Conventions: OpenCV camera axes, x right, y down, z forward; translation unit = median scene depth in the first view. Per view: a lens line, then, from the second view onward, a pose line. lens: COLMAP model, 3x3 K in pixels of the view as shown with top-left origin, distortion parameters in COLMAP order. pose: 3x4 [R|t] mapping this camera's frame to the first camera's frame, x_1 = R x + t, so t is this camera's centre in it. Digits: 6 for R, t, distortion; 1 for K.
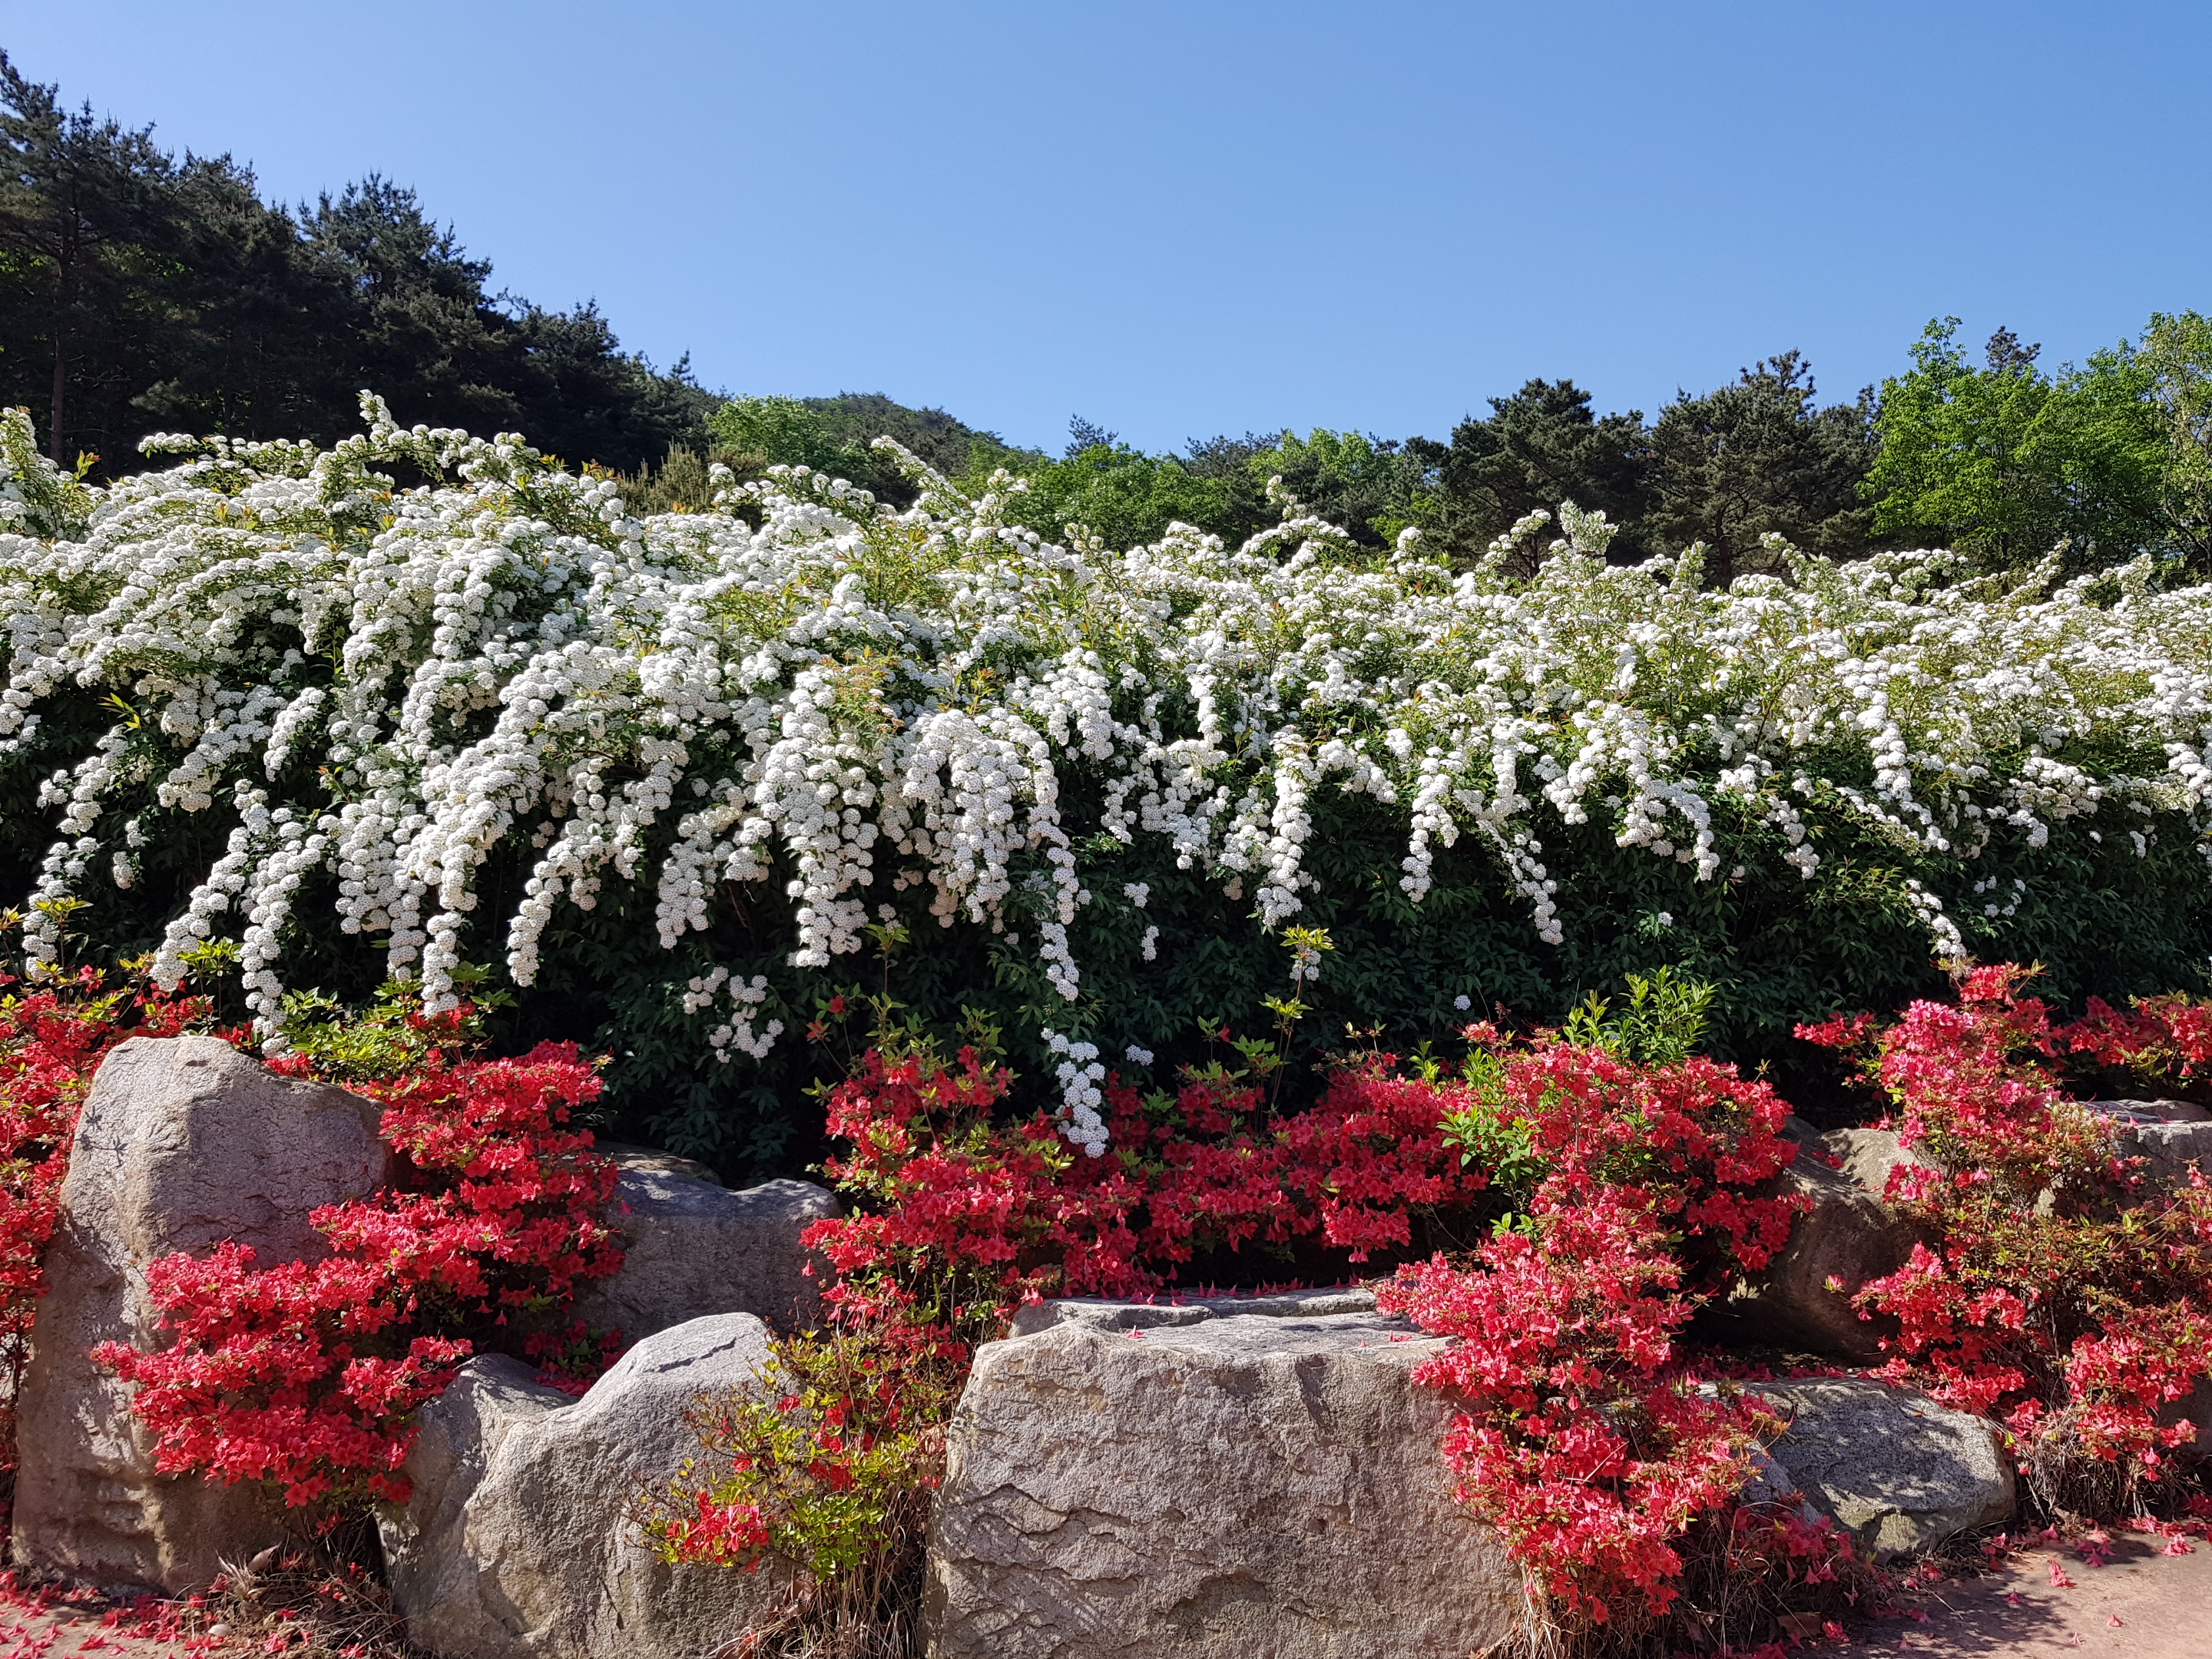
lens RADIAL K [[1777.3, 0, 1113.1], [0, 1777.3, 821.1], [0, 0, 1]] dist [0.019172, -0.007819]
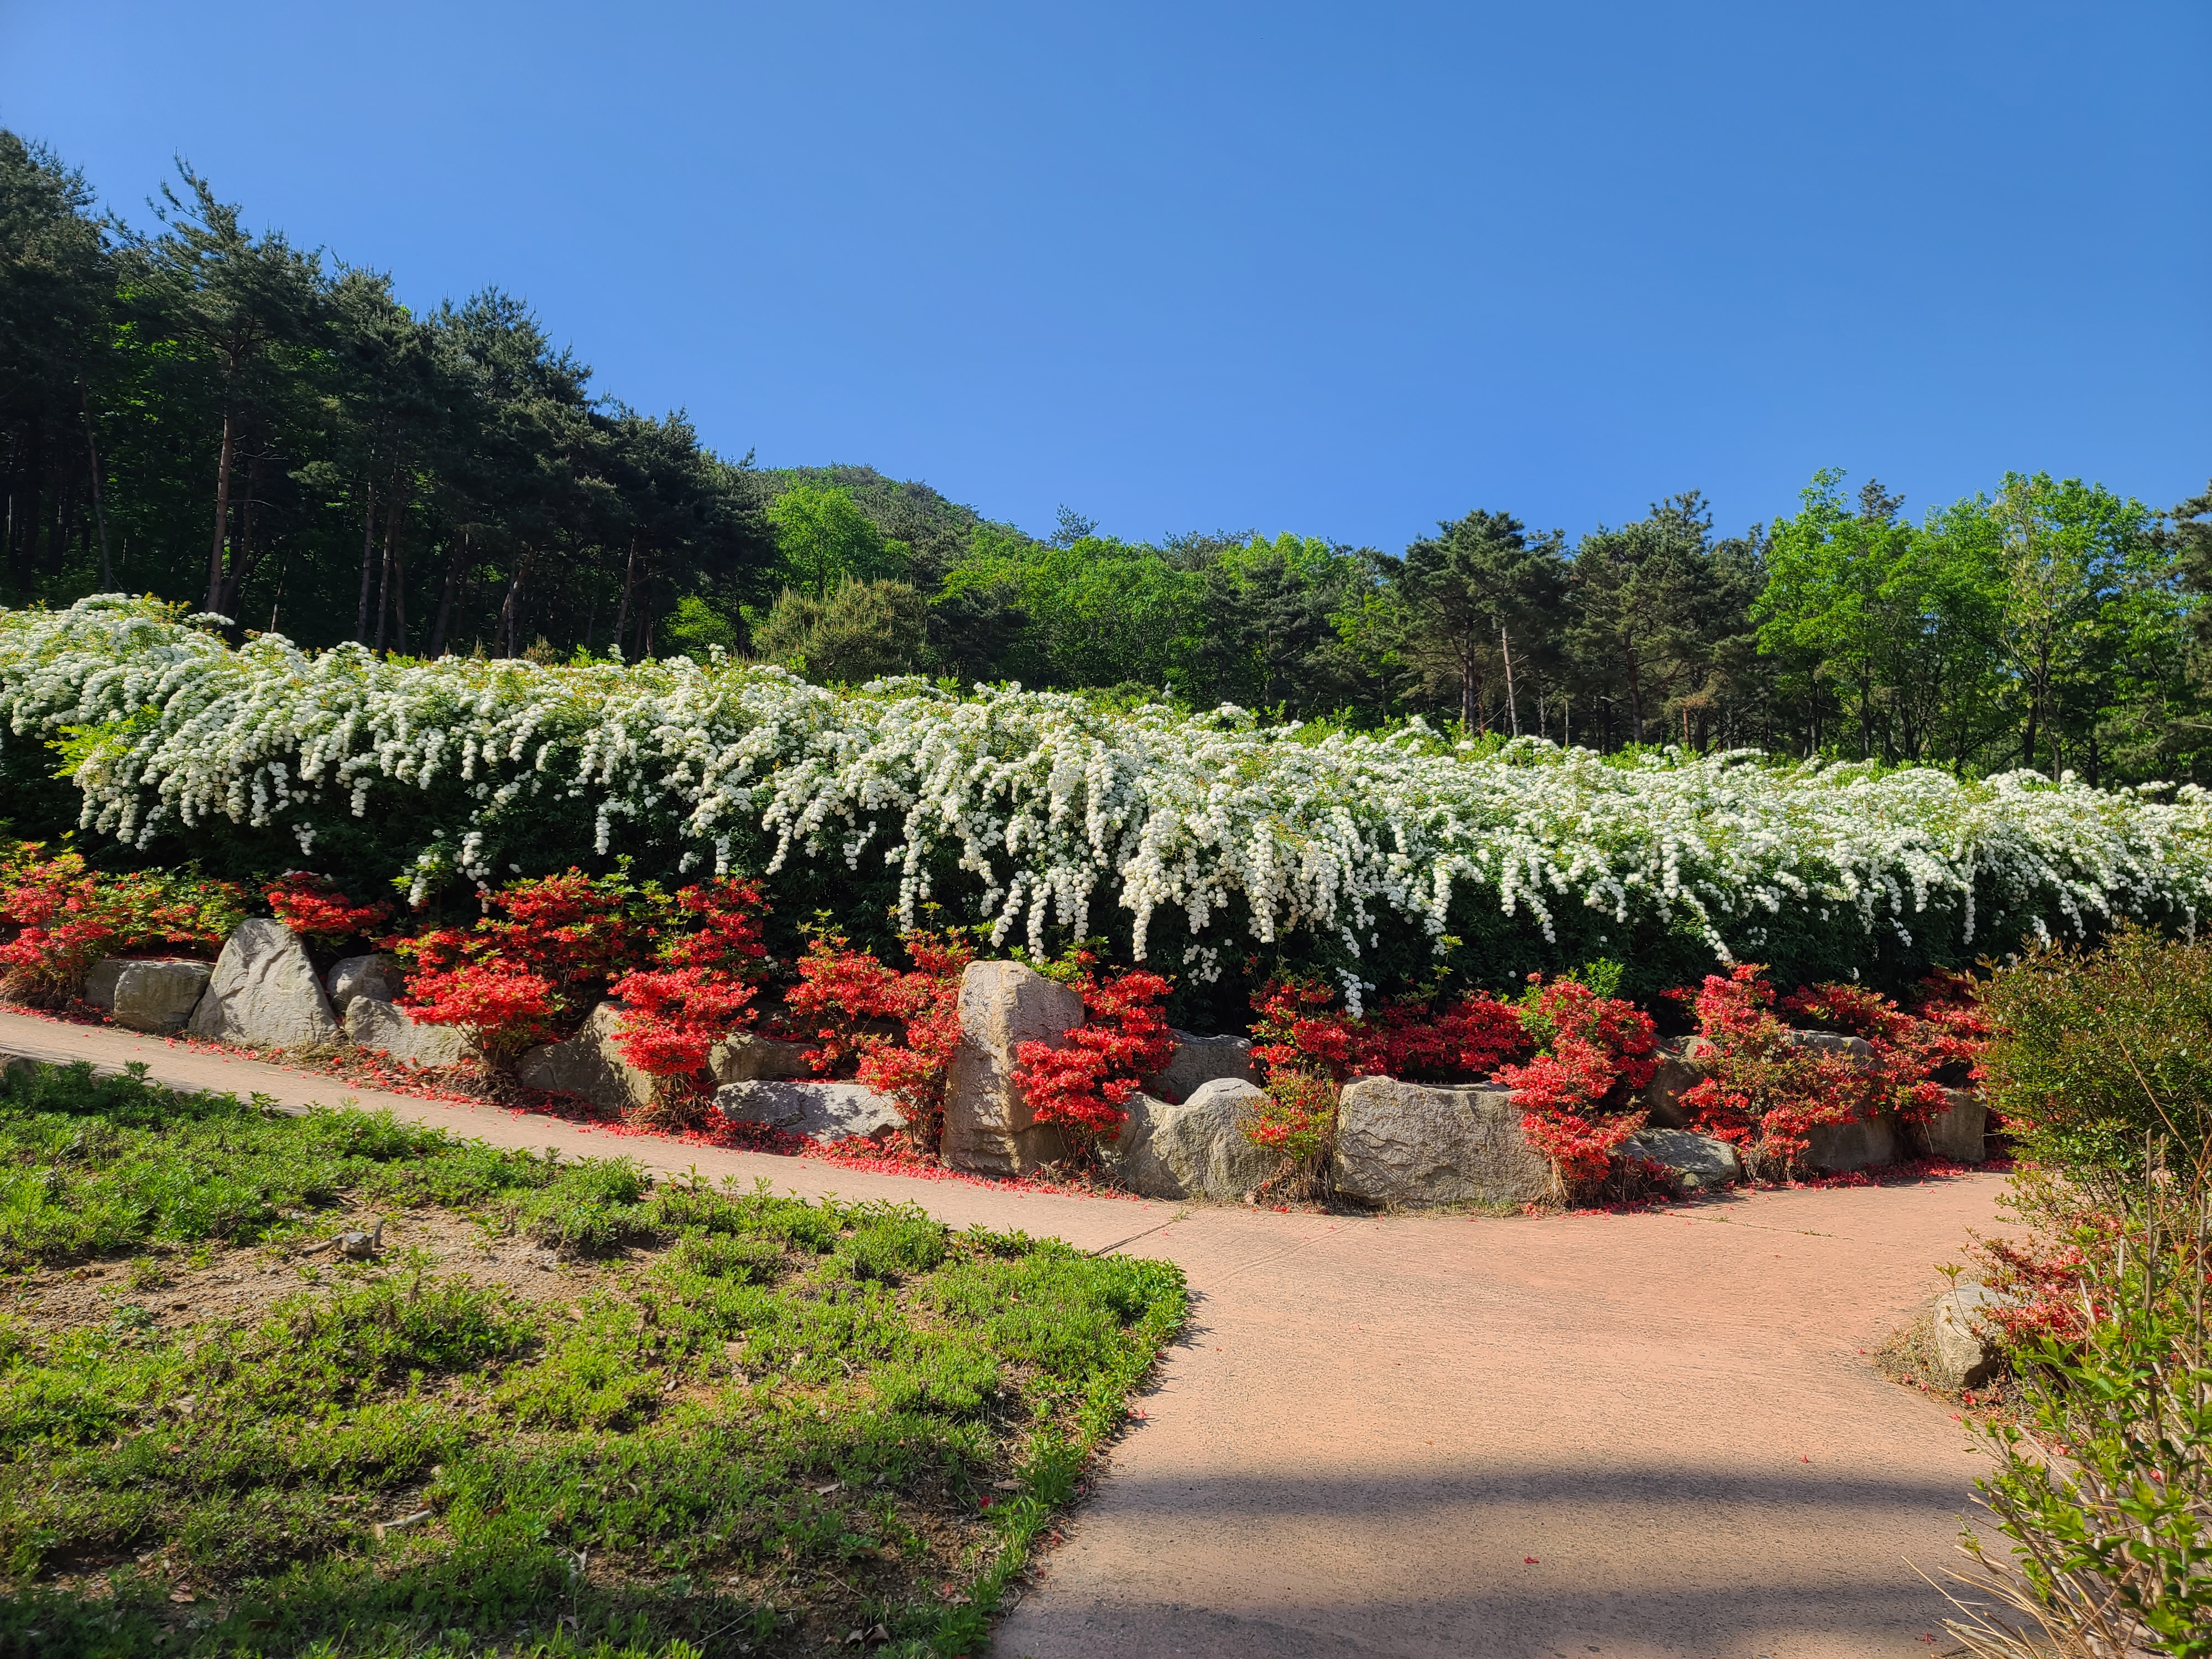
lens RADIAL K [[1625.8, 0, 1097.3], [0, 1625.8, 836.9], [0, 0, 1]] dist [0.069667, -0.022826]
pose [[0.999121, 0.037650, 0.018421, -0.385560], [-0.037331, 0.999152, -0.017357, -0.015171], [-0.019059, 0.016654, 0.999680, -1.096959]]
